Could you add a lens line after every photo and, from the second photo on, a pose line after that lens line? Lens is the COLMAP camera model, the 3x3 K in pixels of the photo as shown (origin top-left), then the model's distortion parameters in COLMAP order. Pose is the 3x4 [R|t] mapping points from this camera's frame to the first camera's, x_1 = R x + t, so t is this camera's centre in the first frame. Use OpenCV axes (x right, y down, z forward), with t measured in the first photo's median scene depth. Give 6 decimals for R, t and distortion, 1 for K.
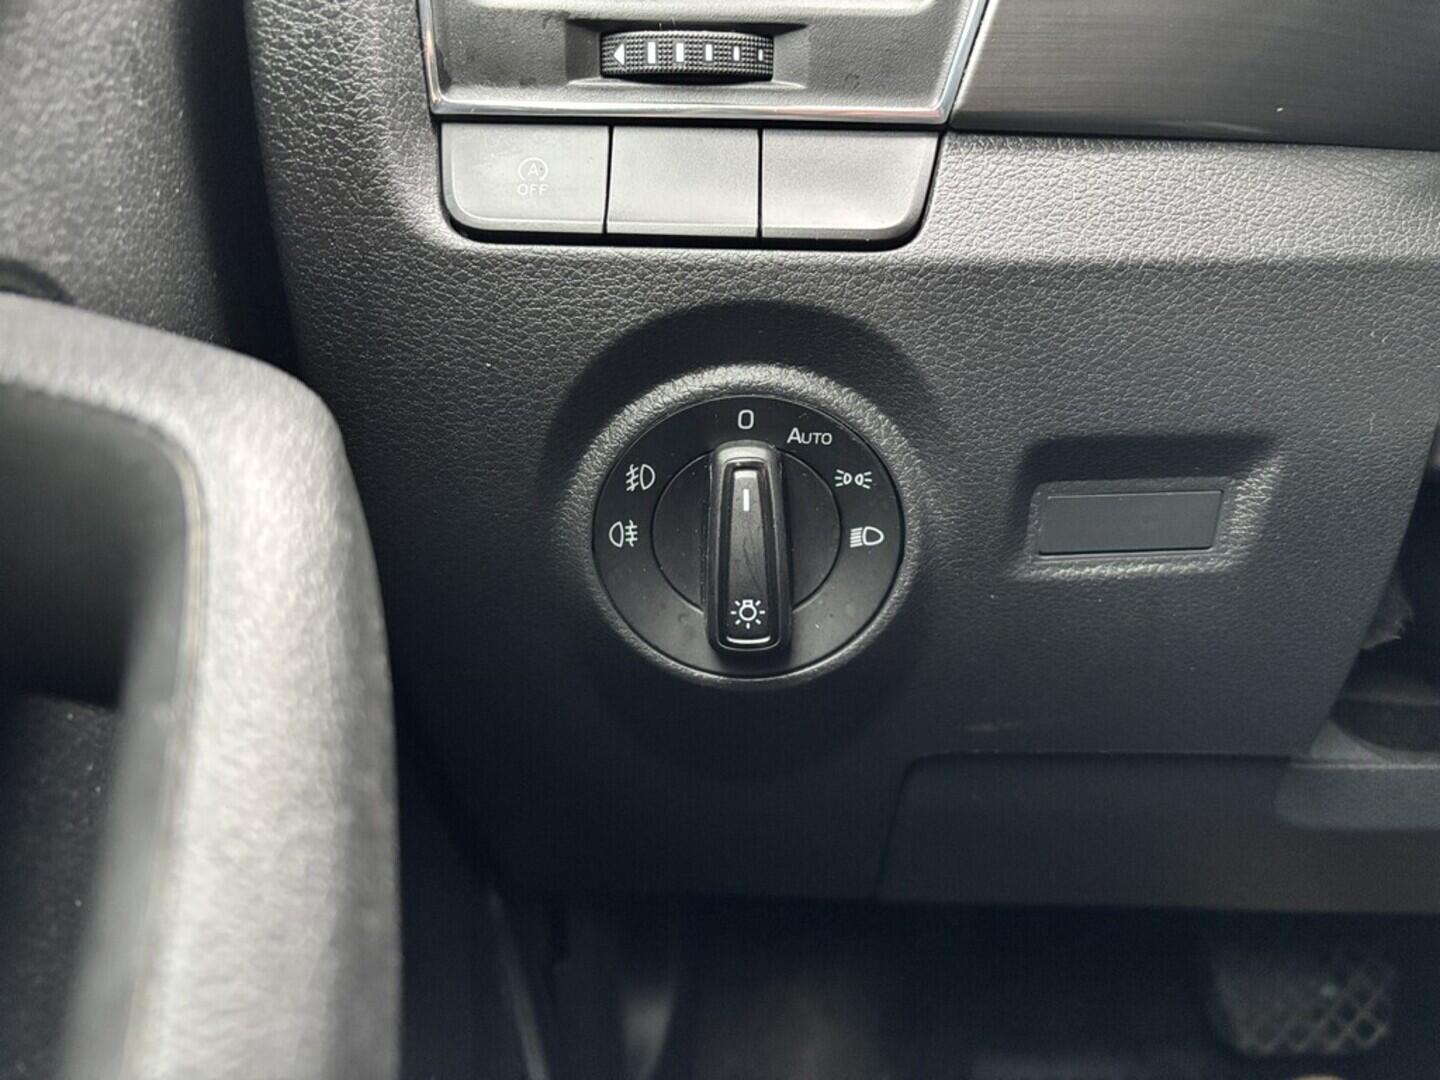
lens RADIAL K [[1128.0, 0, 720.6], [0, 1128.0, 543.3], [0, 0, 1]] dist [0.019444, -0.052746]
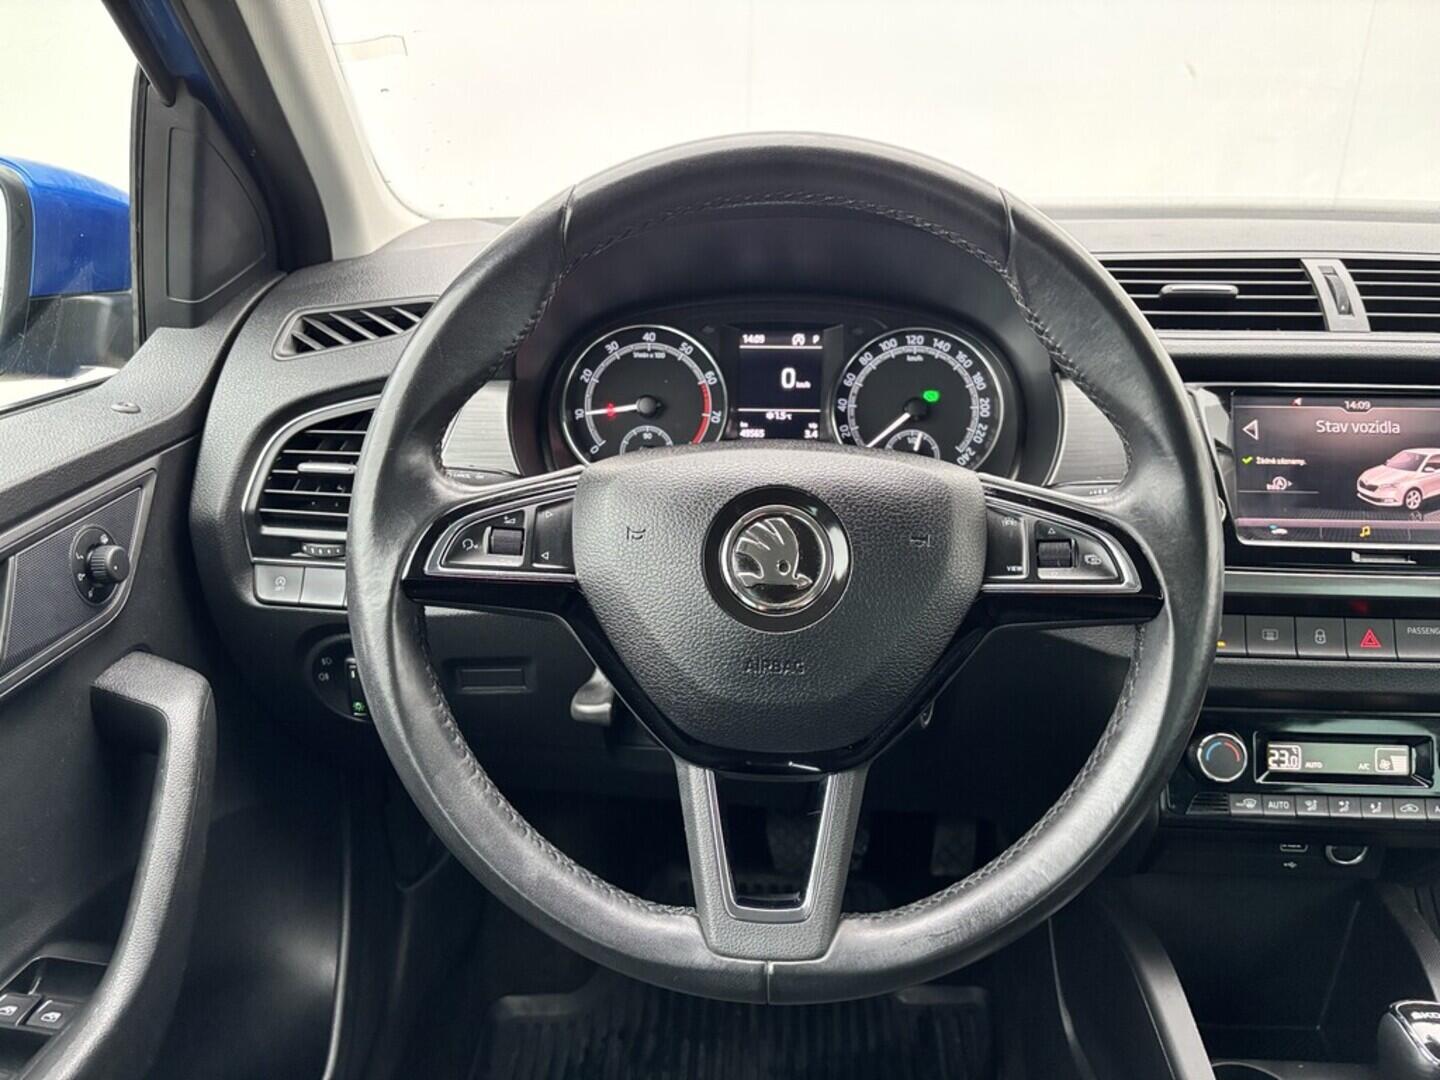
lens RADIAL K [[1120.5, 0, 704.7], [0, 1120.5, 548.1], [0, 0, 1]] dist [0.000654, -0.006247]
pose [[0.995612, 0.036659, -0.086103, 1.373047], [-0.025113, 0.990992, 0.131543, -0.897247], [0.090150, -0.128804, 0.987564, -2.164993]]
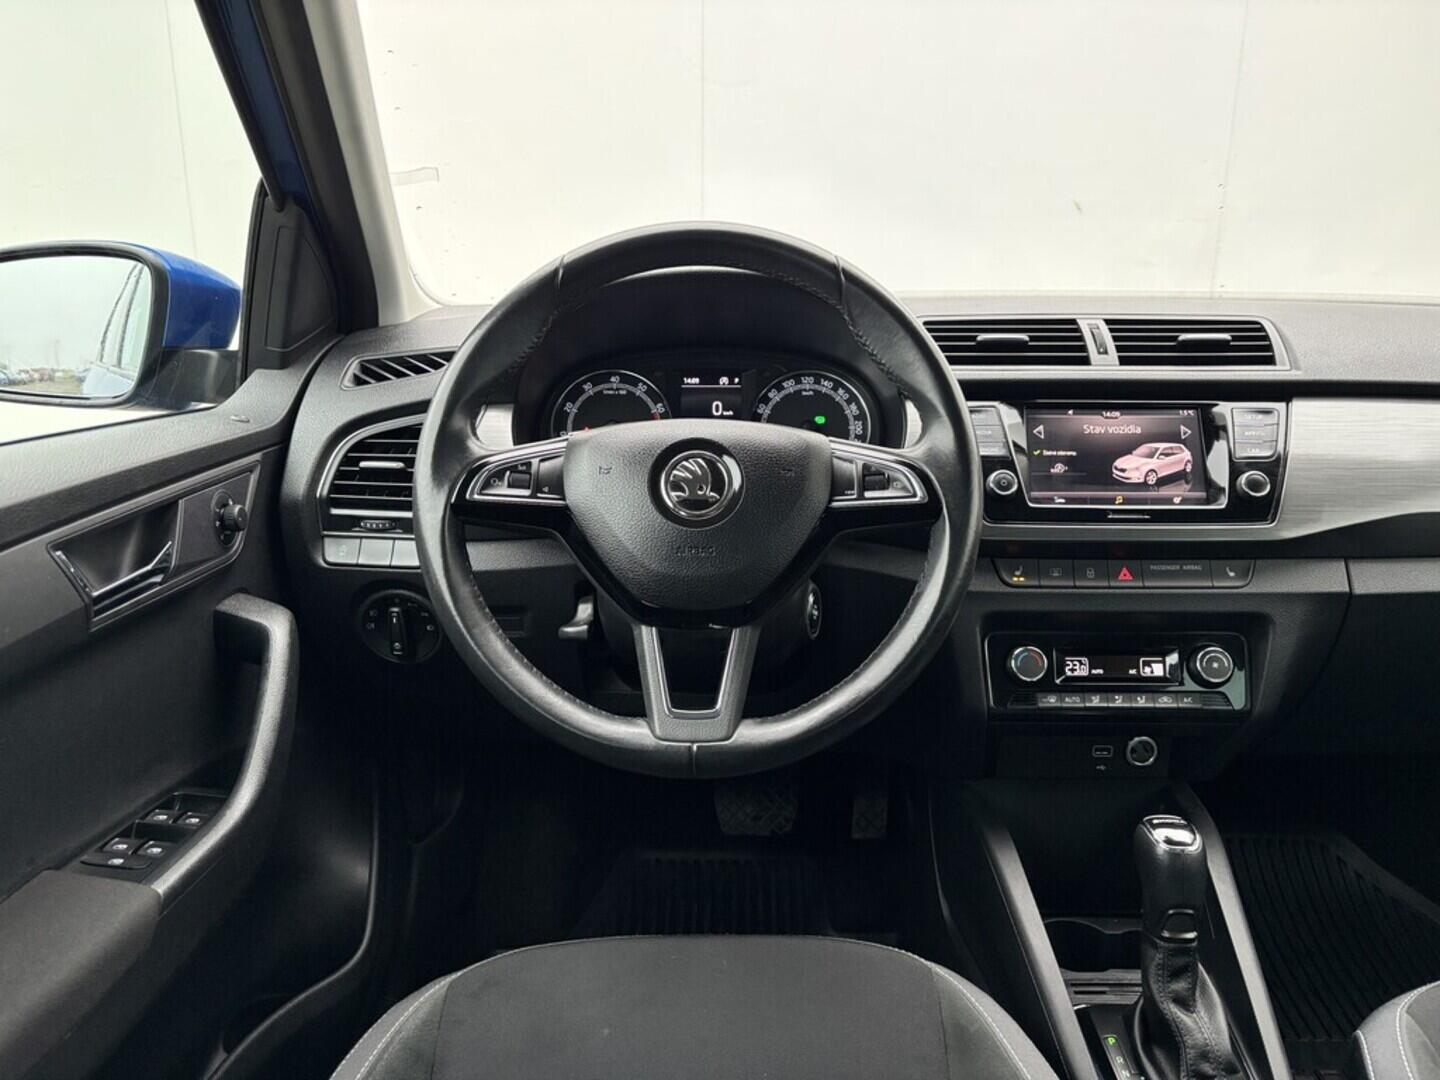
lens RADIAL K [[1121.4, 0, 715.8], [0, 1121.4, 546.3], [0, 0, 1]] dist [0.007694, -0.012149]
pose [[0.998503, 0.016598, -0.052115, 1.574430], [-0.015844, 0.999764, 0.014851, -0.433662], [0.052349, -0.014003, 0.998531, -3.449434]]
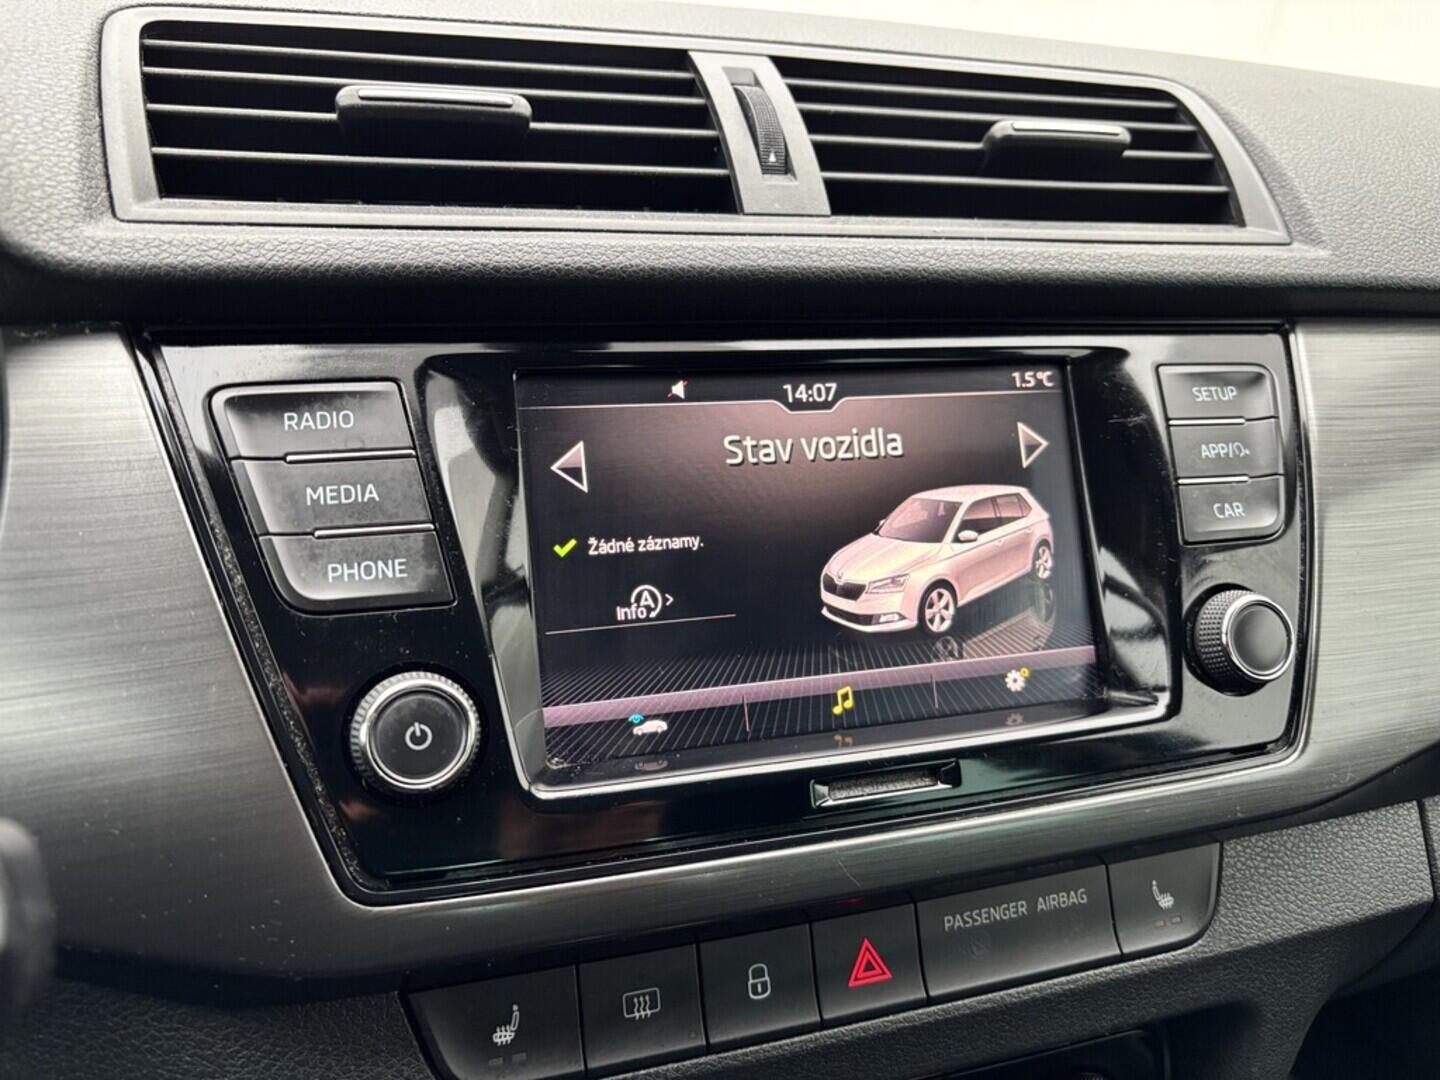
lens RADIAL K [[1121.6, 0, 715.3], [0, 1121.6, 534.9], [0, 0, 1]] dist [0.012837, -0.013924]
pose [[0.960277, -0.048697, 0.274768, 2.448820], [-0.002392, 0.983183, 0.182609, -1.005254], [-0.279040, -0.176013, 0.944011, -0.056034]]
